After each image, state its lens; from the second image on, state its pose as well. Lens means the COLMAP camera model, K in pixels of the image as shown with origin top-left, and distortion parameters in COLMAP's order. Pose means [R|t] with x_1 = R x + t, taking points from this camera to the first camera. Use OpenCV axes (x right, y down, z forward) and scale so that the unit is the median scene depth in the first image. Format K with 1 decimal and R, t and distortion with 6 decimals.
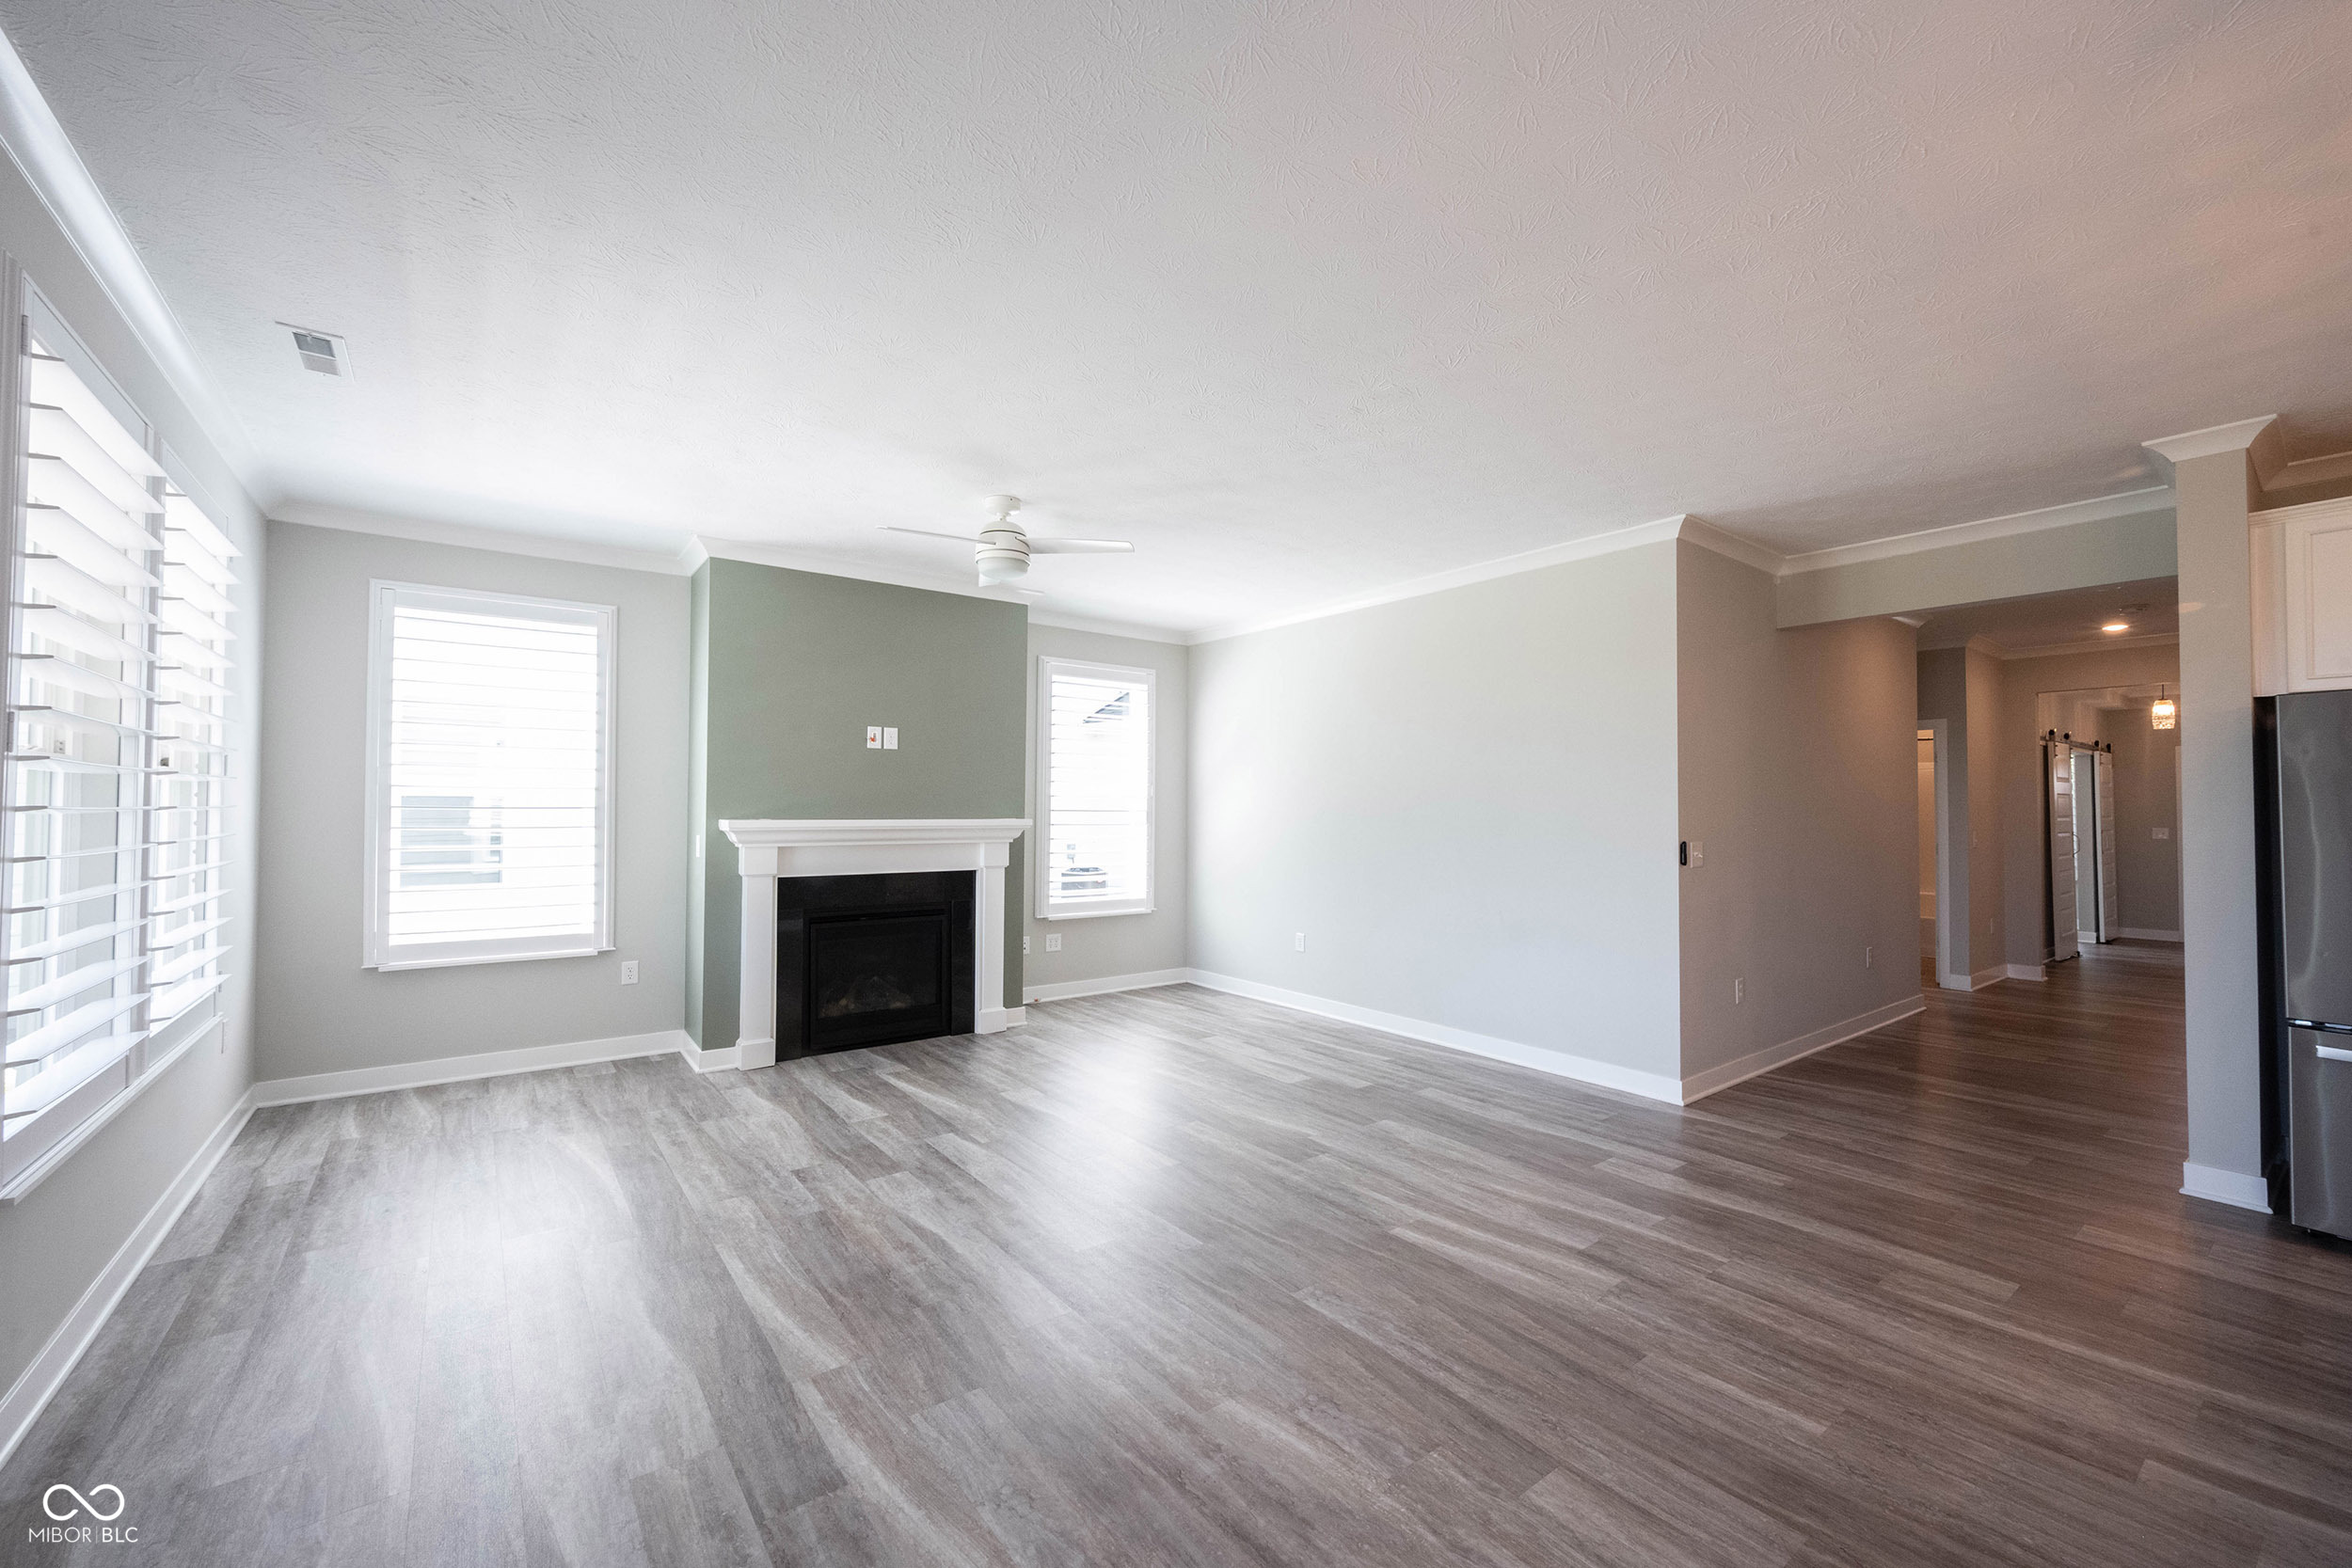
lens RADIAL K [[934.1, 0, 1173.2], [0, 934.1, 788.2], [0, 0, 1]] dist [0.001801, 0.000033]
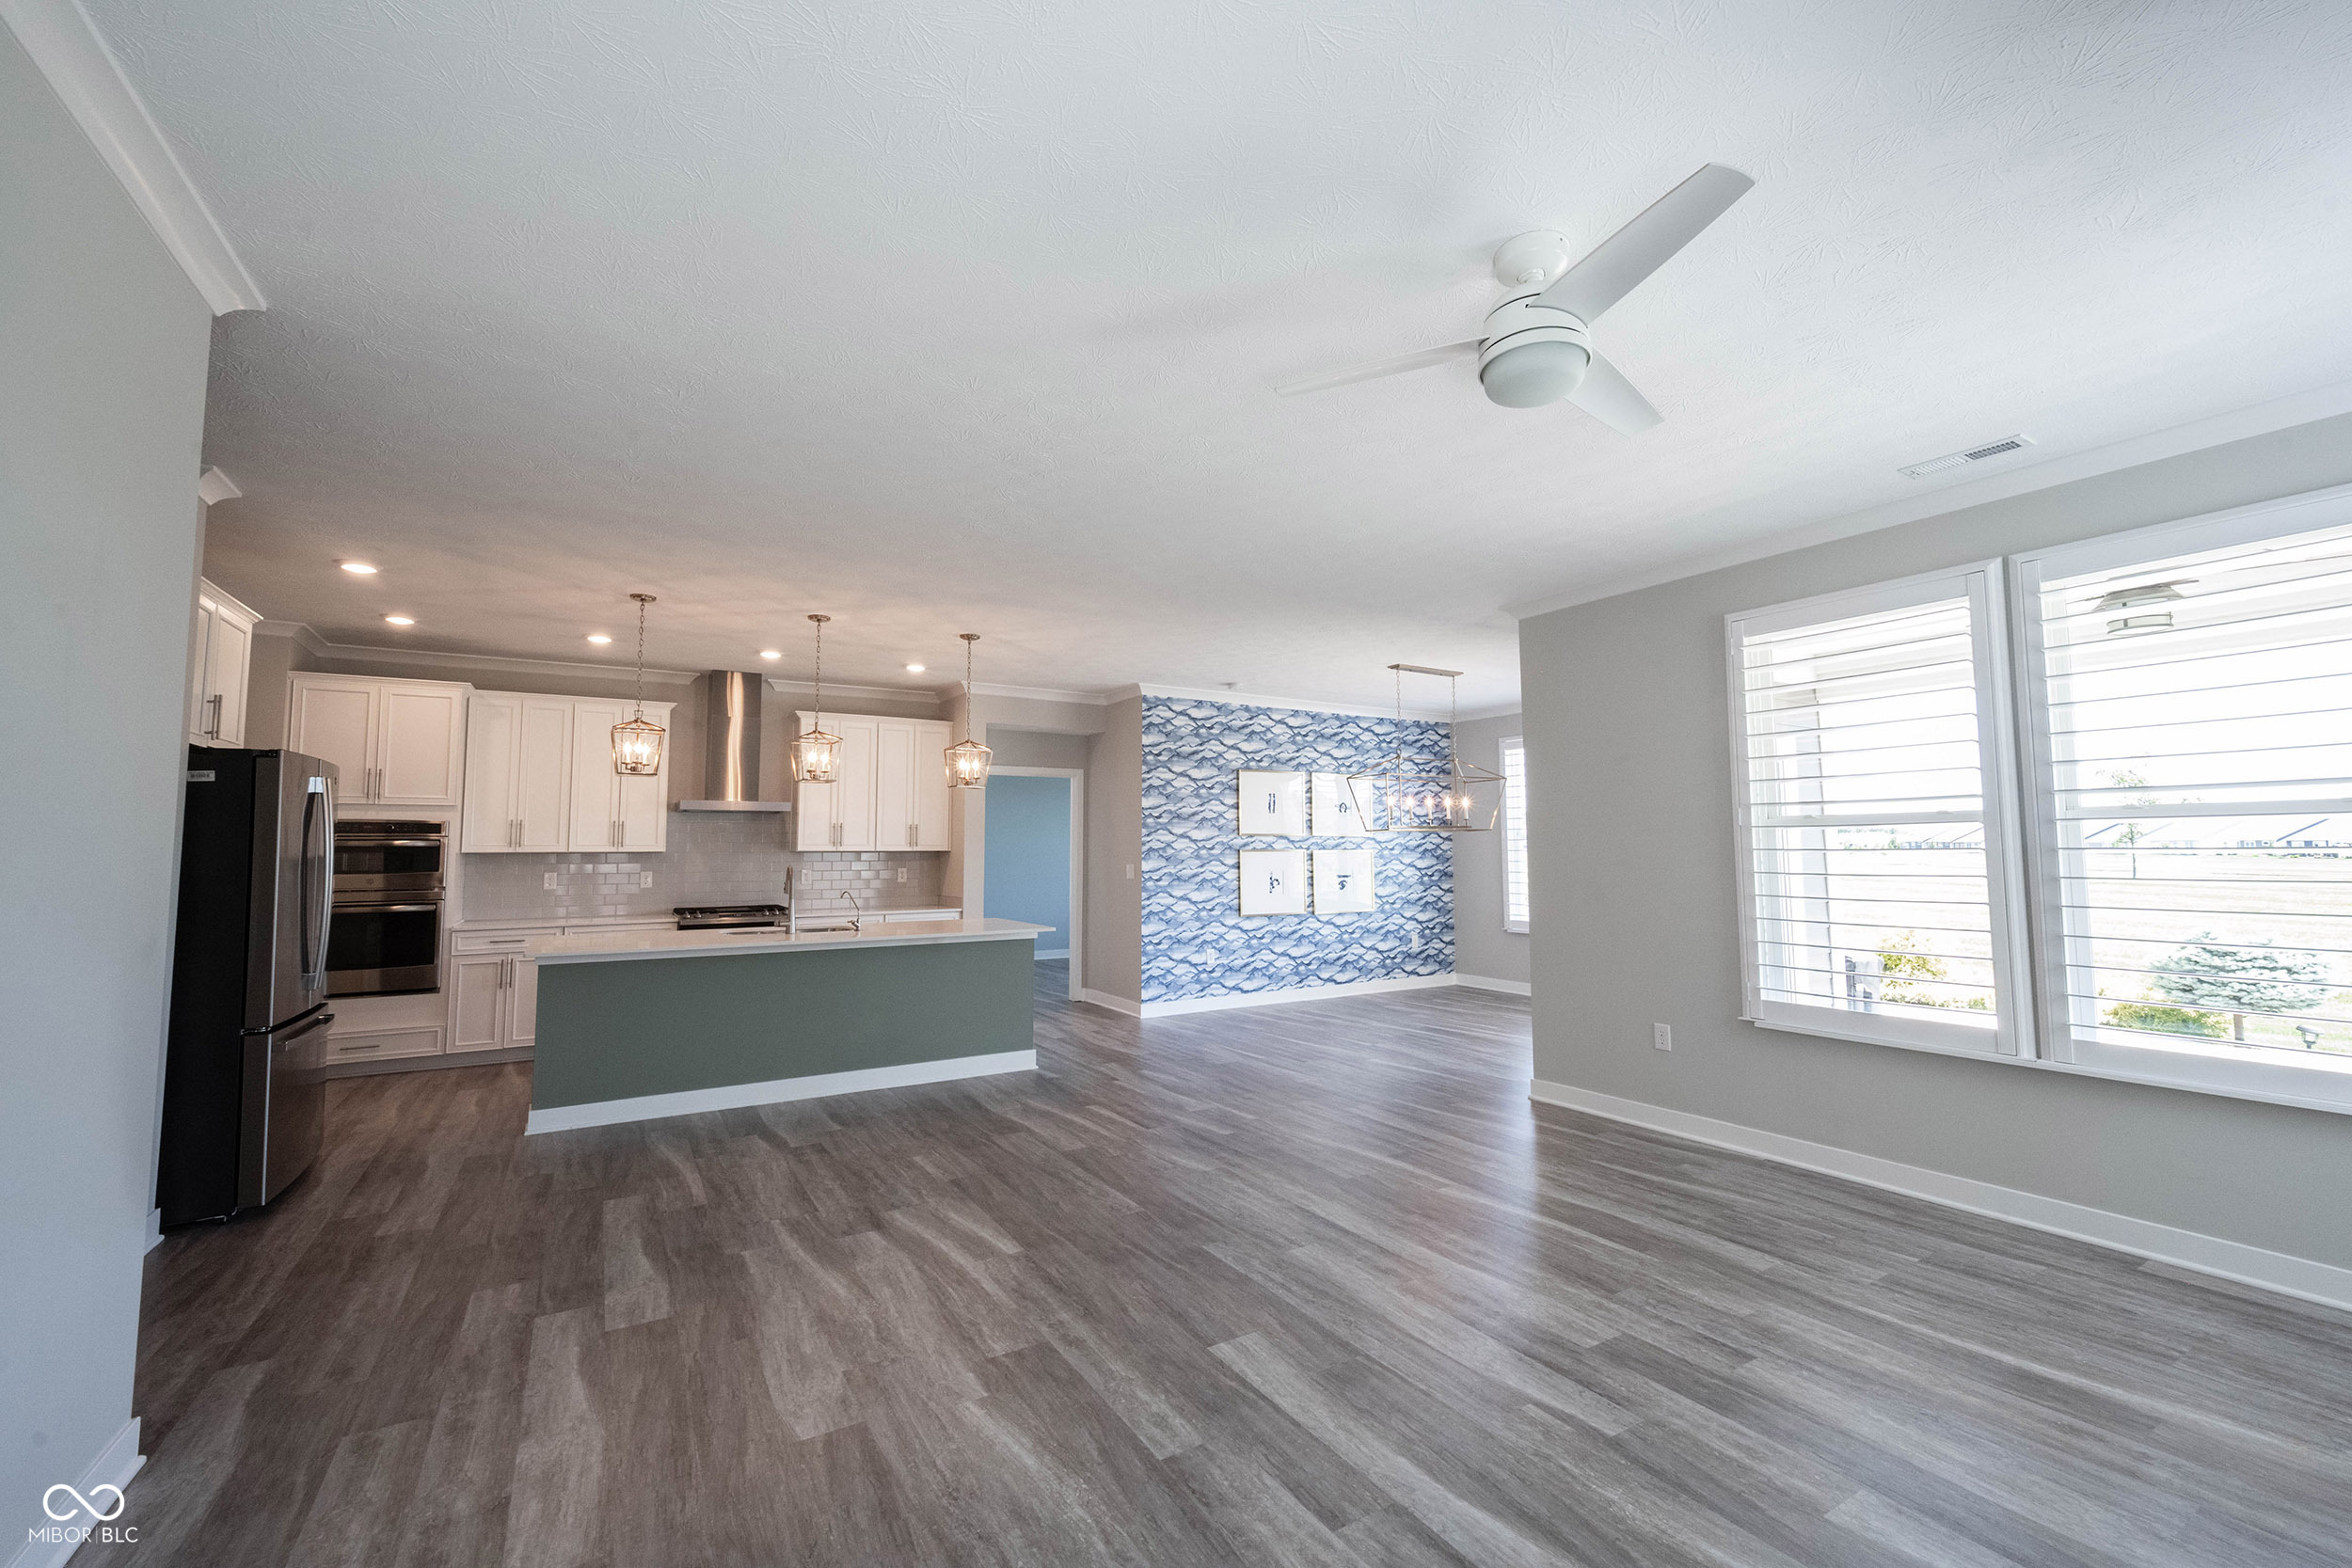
lens RADIAL K [[956.5, 0, 1166.0], [0, 956.5, 775.7], [0, 0, 1]] dist [0.000335, 0.000239]
pose [[-0.993916, 0.007066, 0.109912, -0.033142], [-0.004023, 0.994945, -0.100342, 0.031783], [-0.110065, -0.100174, -0.988863, 1.345024]]
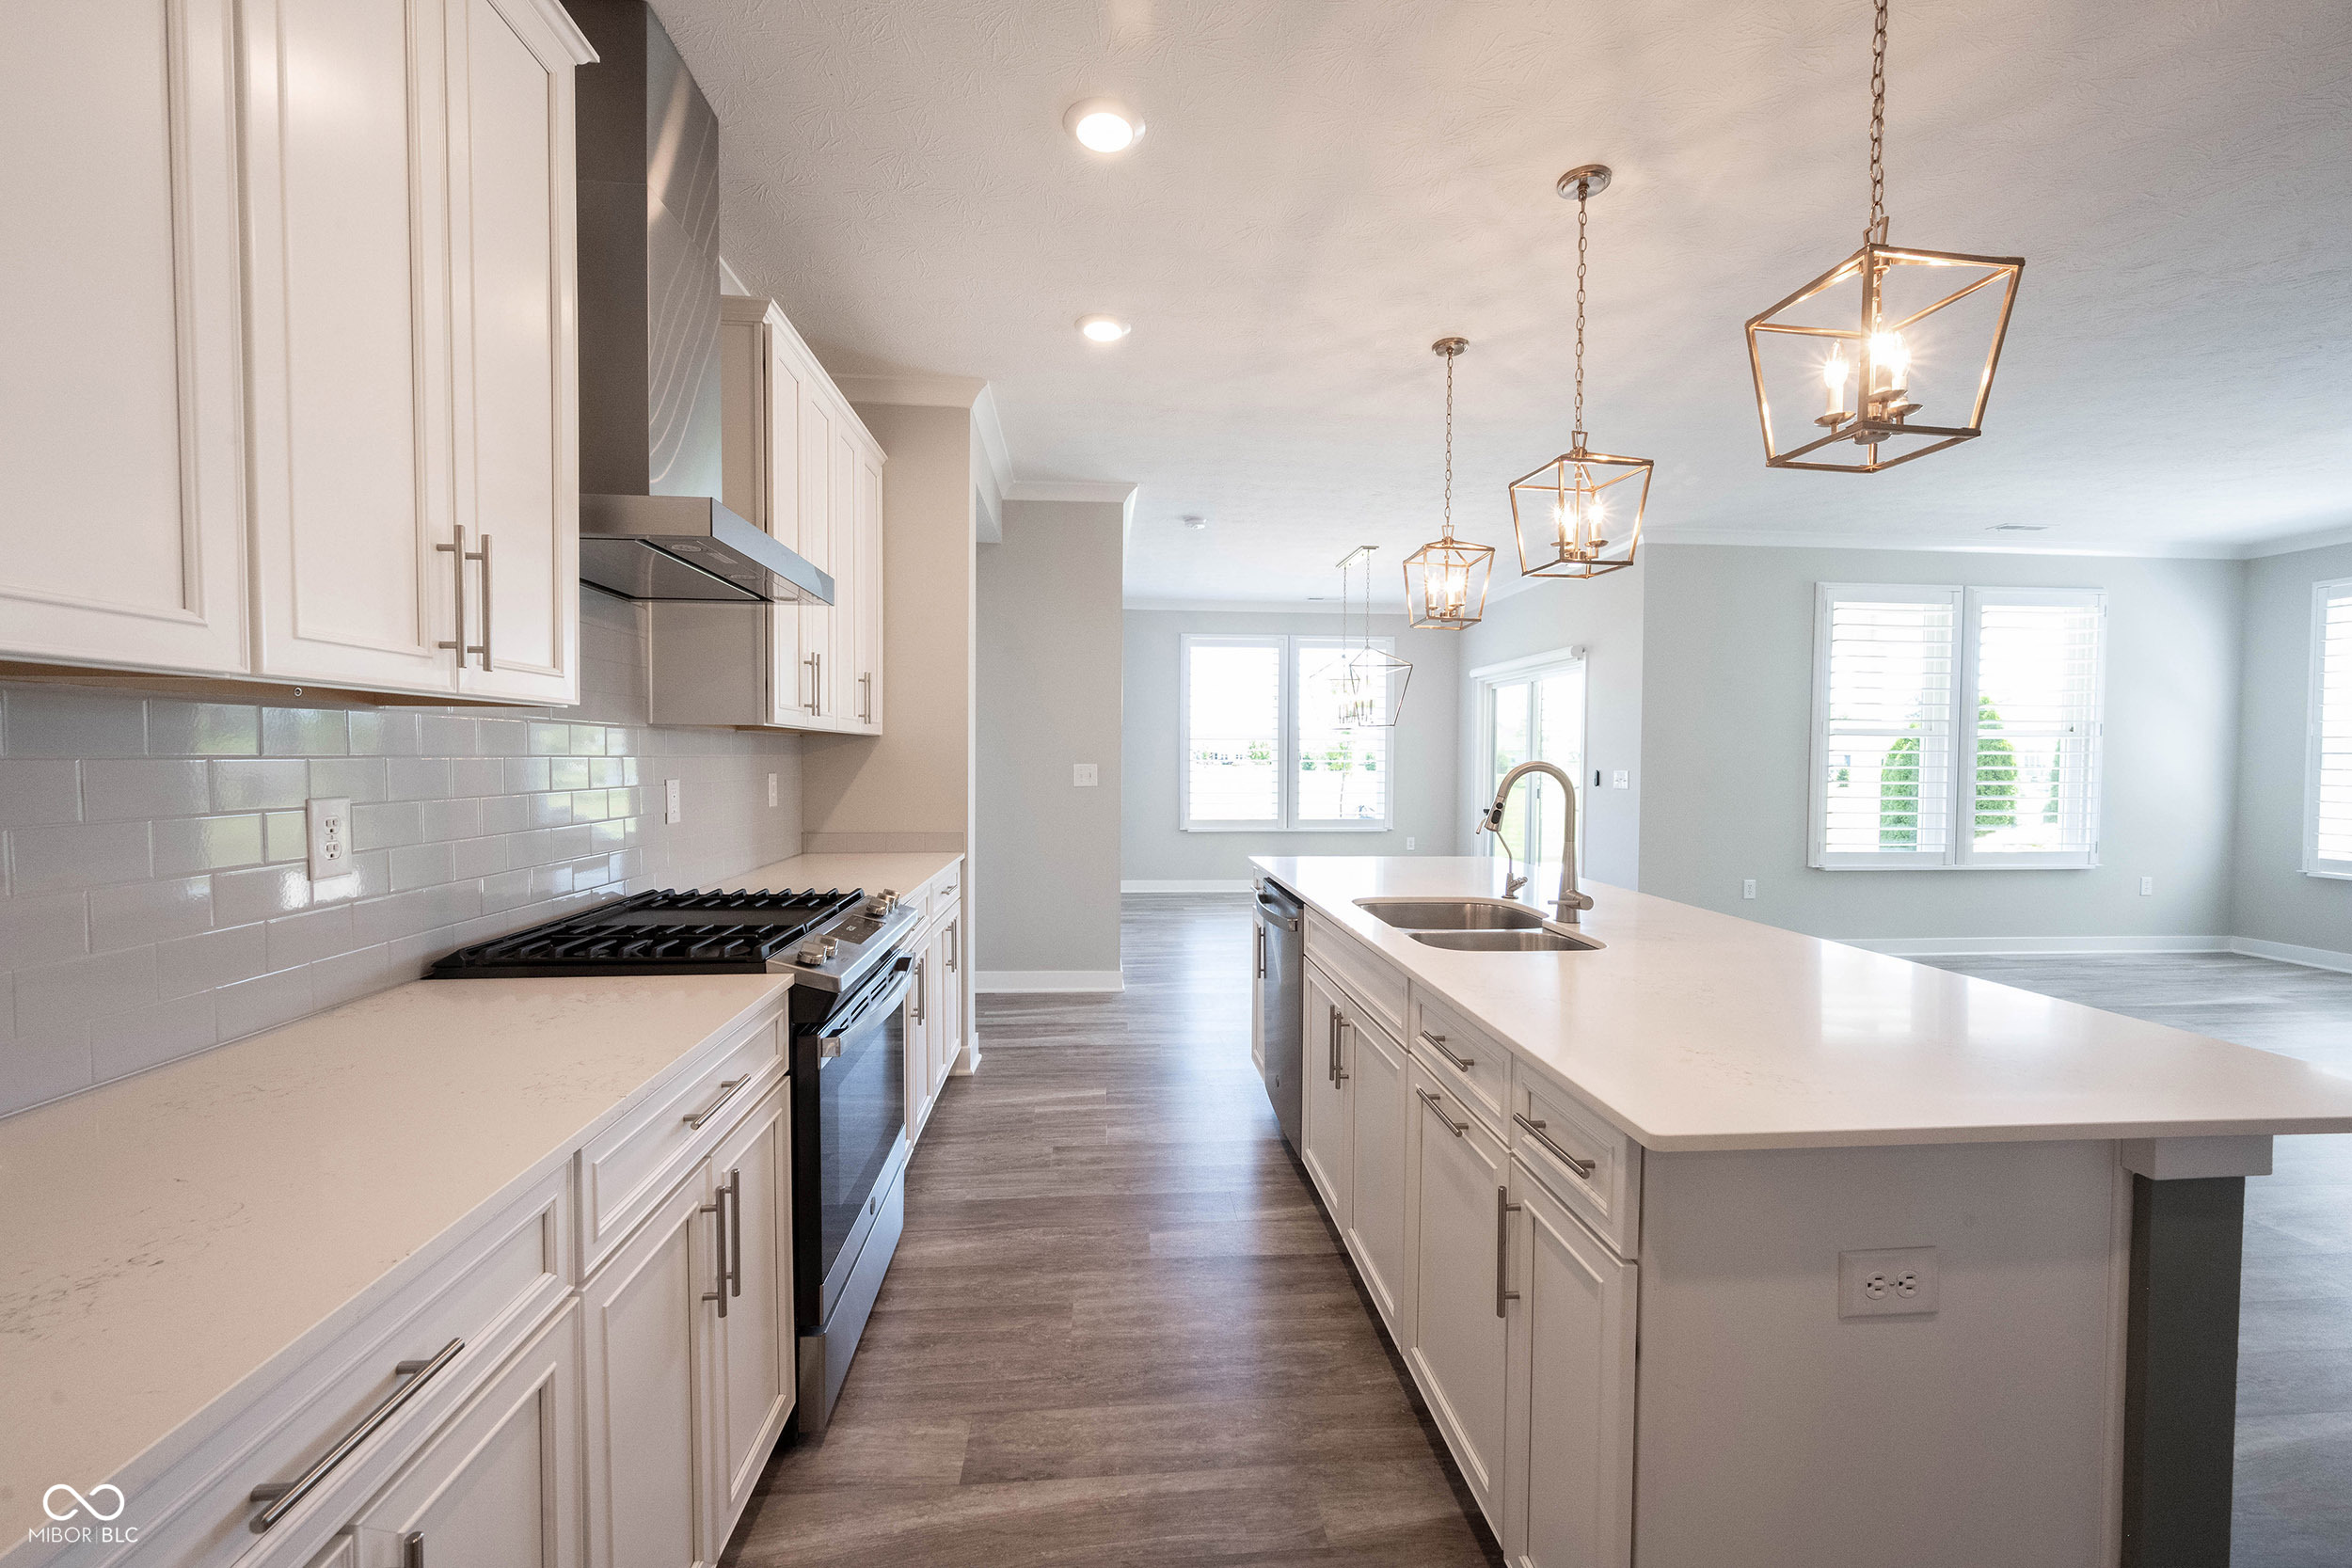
lens RADIAL K [[926.4, 0, 1178.7], [0, 926.4, 779.9], [0, 0, 1]] dist [-0.000629, 0.000214]
pose [[-0.530403, 0.012826, -0.847649, 1.060535], [0.009357, 0.999913, 0.009275, 0.028655], [0.847694, -0.003012, -0.530477, 0.307638]]
